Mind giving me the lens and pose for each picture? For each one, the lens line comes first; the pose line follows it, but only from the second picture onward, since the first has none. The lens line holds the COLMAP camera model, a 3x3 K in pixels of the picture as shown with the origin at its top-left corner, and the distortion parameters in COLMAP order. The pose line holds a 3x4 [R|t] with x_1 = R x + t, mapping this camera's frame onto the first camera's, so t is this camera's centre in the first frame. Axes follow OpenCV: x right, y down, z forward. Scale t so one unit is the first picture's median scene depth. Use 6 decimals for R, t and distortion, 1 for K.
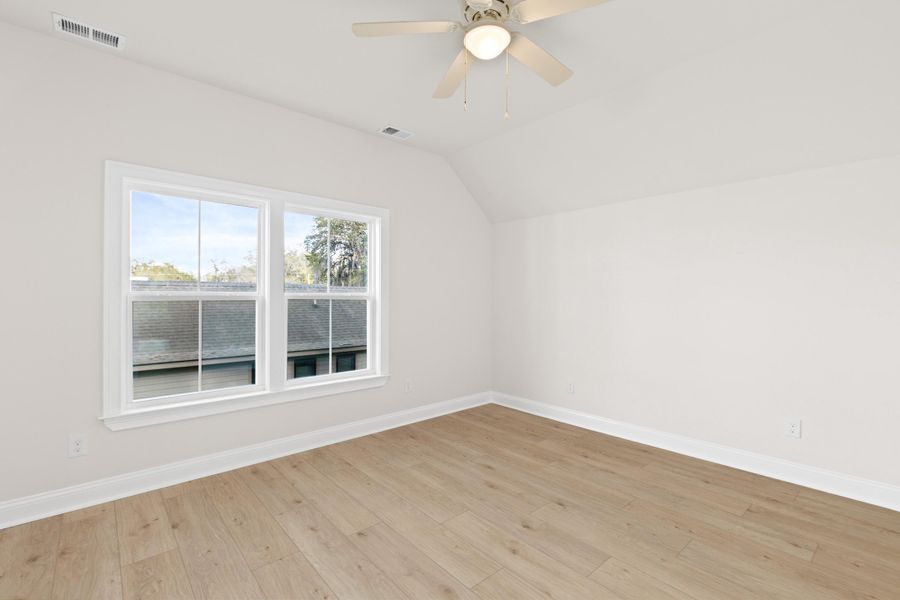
lens RADIAL K [[407.1, 0, 451.4], [0, 407.1, 304.8], [0, 0, 1]] dist [0.007398, -0.001406]
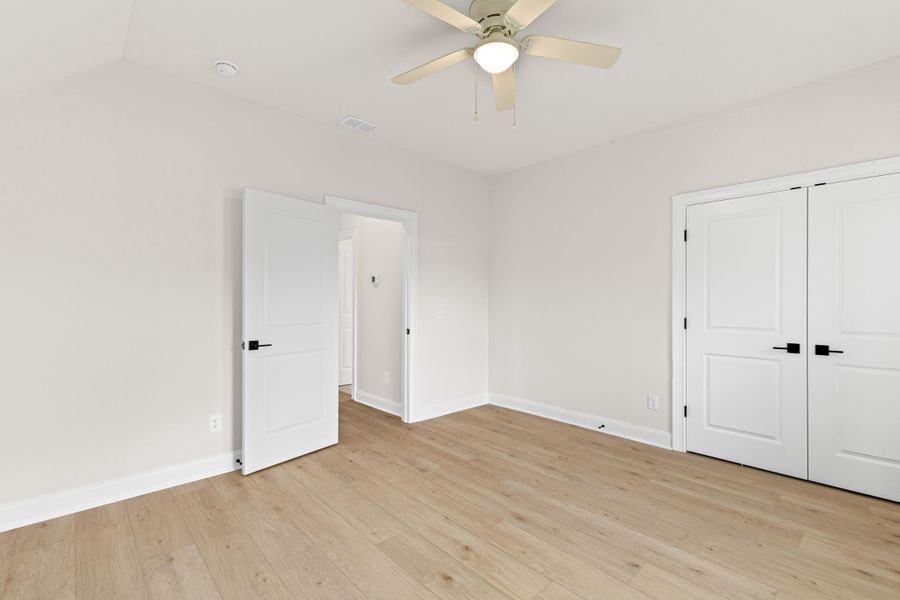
lens RADIAL K [[407.1, 0, 449.2], [0, 407.1, 301.4], [0, 0, 1]] dist [0.007398, -0.001406]
pose [[-0.999685, -0.003102, -0.024911, 0.222799], [-0.003358, 0.999942, 0.010233, -0.025711], [0.024877, 0.010314, -0.999637, 1.995679]]
